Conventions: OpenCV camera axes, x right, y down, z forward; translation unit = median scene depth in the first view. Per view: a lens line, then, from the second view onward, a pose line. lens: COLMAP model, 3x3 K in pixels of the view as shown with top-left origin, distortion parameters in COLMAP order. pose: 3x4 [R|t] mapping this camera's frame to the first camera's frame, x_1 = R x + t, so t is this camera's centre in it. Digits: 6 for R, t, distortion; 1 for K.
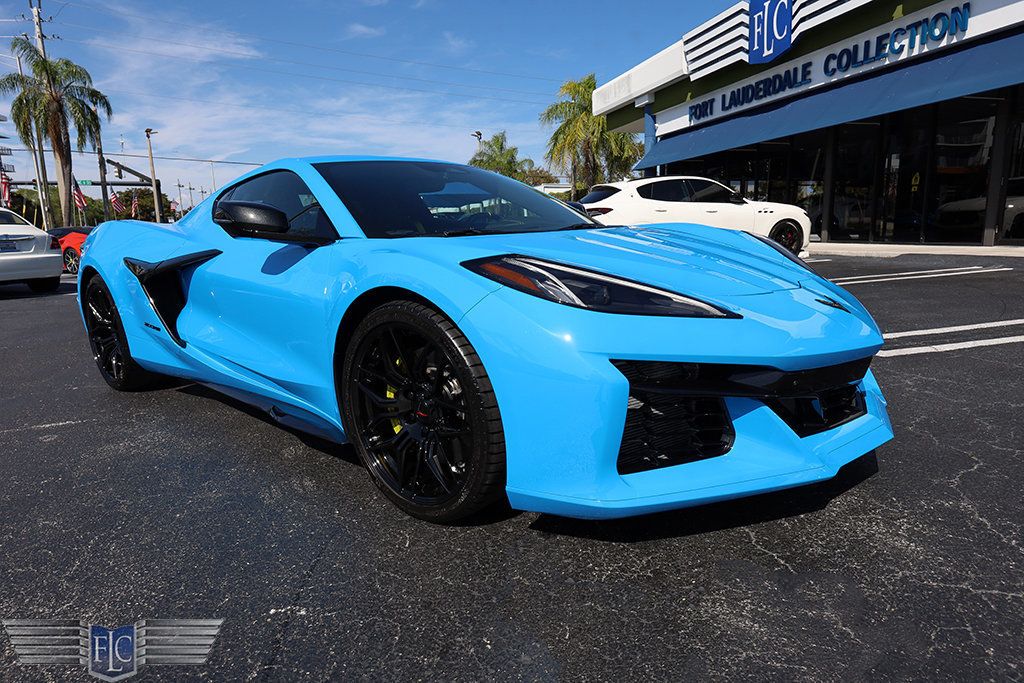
lens RADIAL K [[592.1, 0, 512.6], [0, 592.1, 338.5], [0, 0, 1]] dist [0.000191, -0.000460]
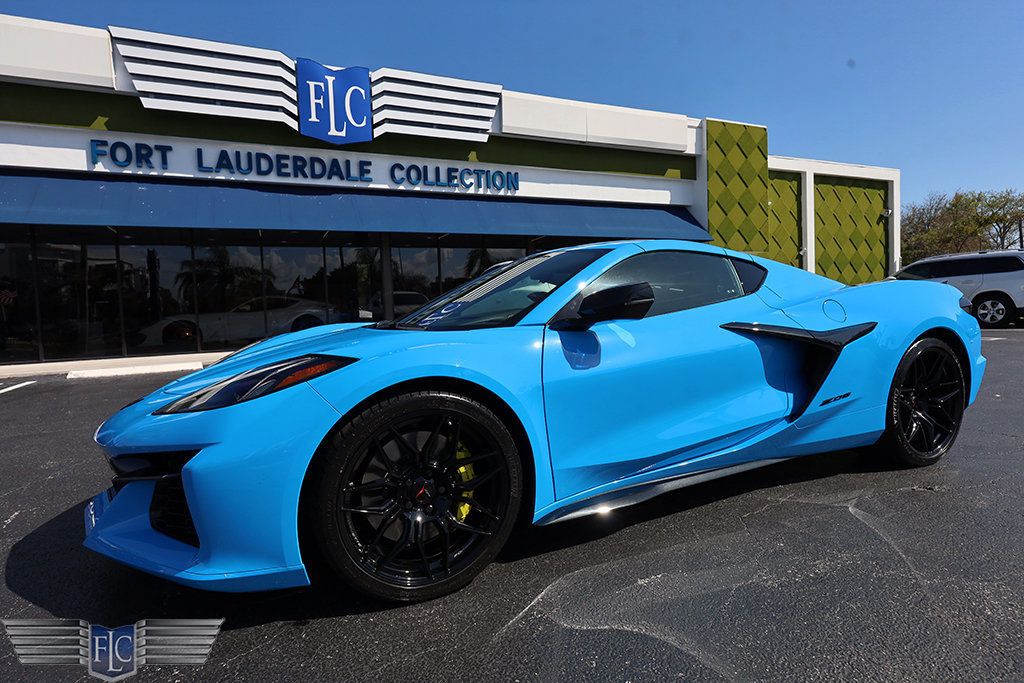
lens RADIAL K [[544.1, 0, 513.4], [0, 544.1, 338.3], [0, 0, 1]] dist [0.006230, -0.000800]
pose [[-0.167317, -0.011213, 0.985839, -0.419591], [0.225964, 0.972881, 0.049416, -0.169009], [-0.959659, 0.231032, -0.160246, 0.960196]]
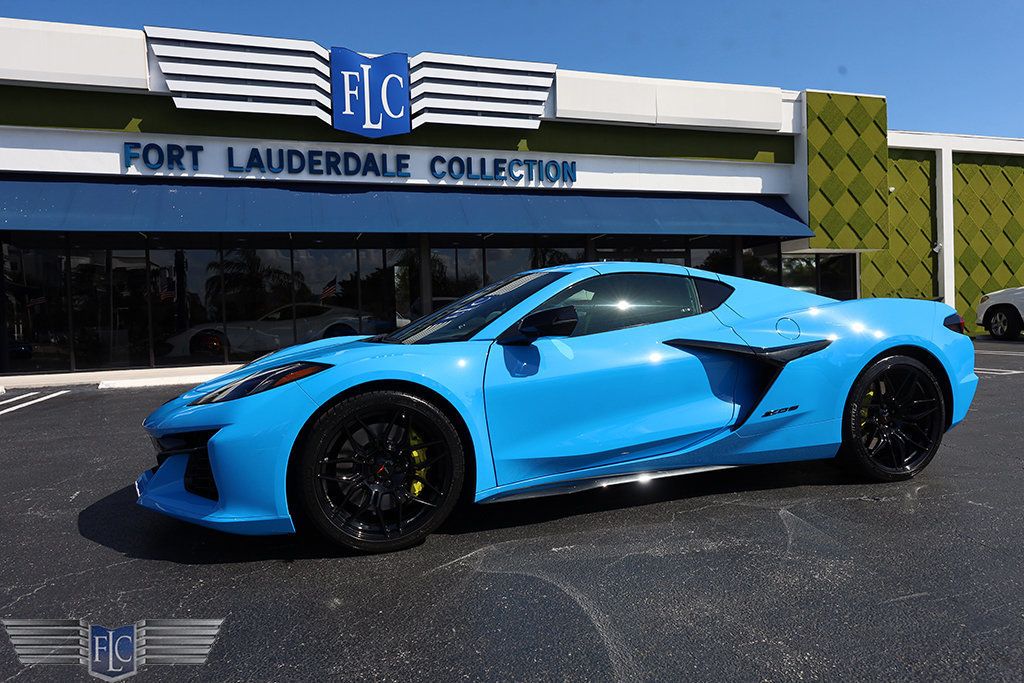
lens RADIAL K [[668.5, 0, 514.8], [0, 668.5, 339.4], [0, 0, 1]] dist [0.006553, 0.001129]
pose [[-0.050140, 0.006583, 0.998720, -0.491084], [0.220322, 0.975416, 0.004632, -0.163183], [-0.974138, 0.220272, -0.050358, 0.932503]]
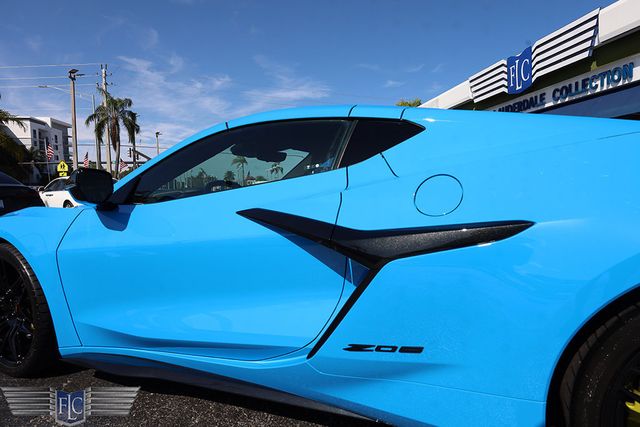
lens RADIAL K [[385.6, 0, 320.0], [0, 385.6, 213.5], [0, 0, 1]] dist [-0.000031, 0.000410]
pose [[0.993893, 0.007303, -0.110107, -0.020925], [-0.020205, 0.992982, -0.116526, 0.026106], [0.108483, 0.118039, 0.987065, -0.136472]]
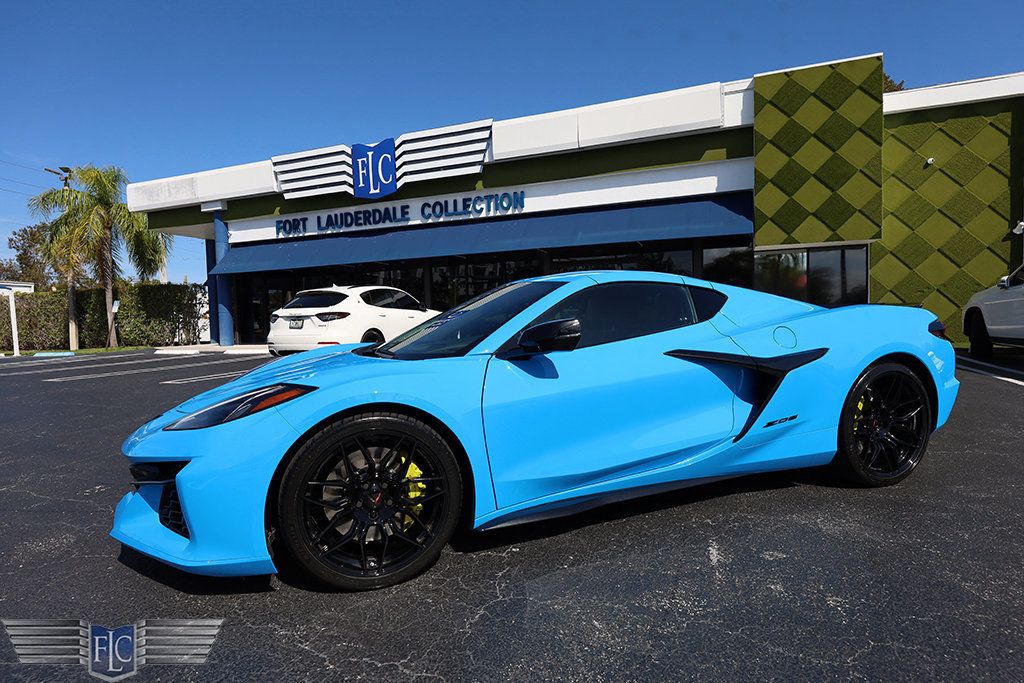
lens RADIAL K [[554.4, 0, 512.0], [0, 554.4, 341.5], [0, 0, 1]] dist [0.000458, -0.001417]
pose [[0.604255, -0.022140, 0.796483, -0.321953], [0.156846, 0.983361, -0.091657, -0.027475], [-0.781201, 0.180310, 0.597674, 0.149288]]
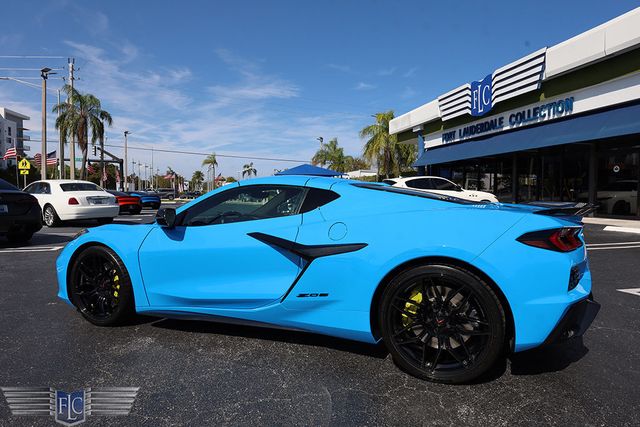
lens RADIAL K [[404.2, 0, 320.0], [0, 404.2, 213.5], [0, 0, 1]] dist [0.002122, 0.000915]
pose [[0.998358, 0.034037, -0.046072, -0.006307], [-0.039936, 0.990195, -0.133860, 0.030641], [0.041064, 0.135481, 0.989929, -0.247099]]
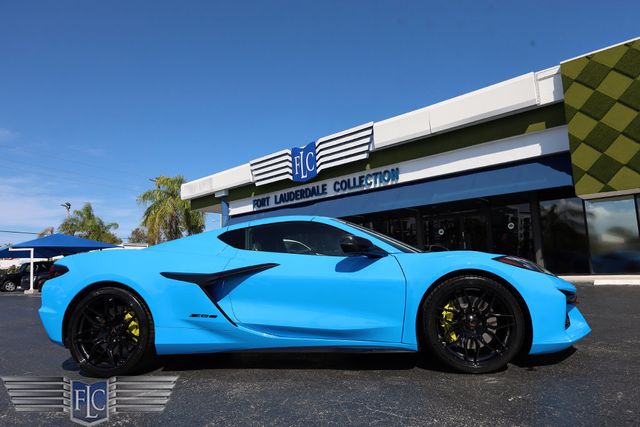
lens RADIAL K [[411.2, 0, 321.4], [0, 411.2, 215.3], [0, 0, 1]] dist [0.005357, 0.001331]
pose [[0.845741, 0.067006, 0.529370, -0.197721], [0.109256, 0.949319, -0.294714, 0.016768], [-0.522288, 0.307088, 0.795557, -0.014057]]
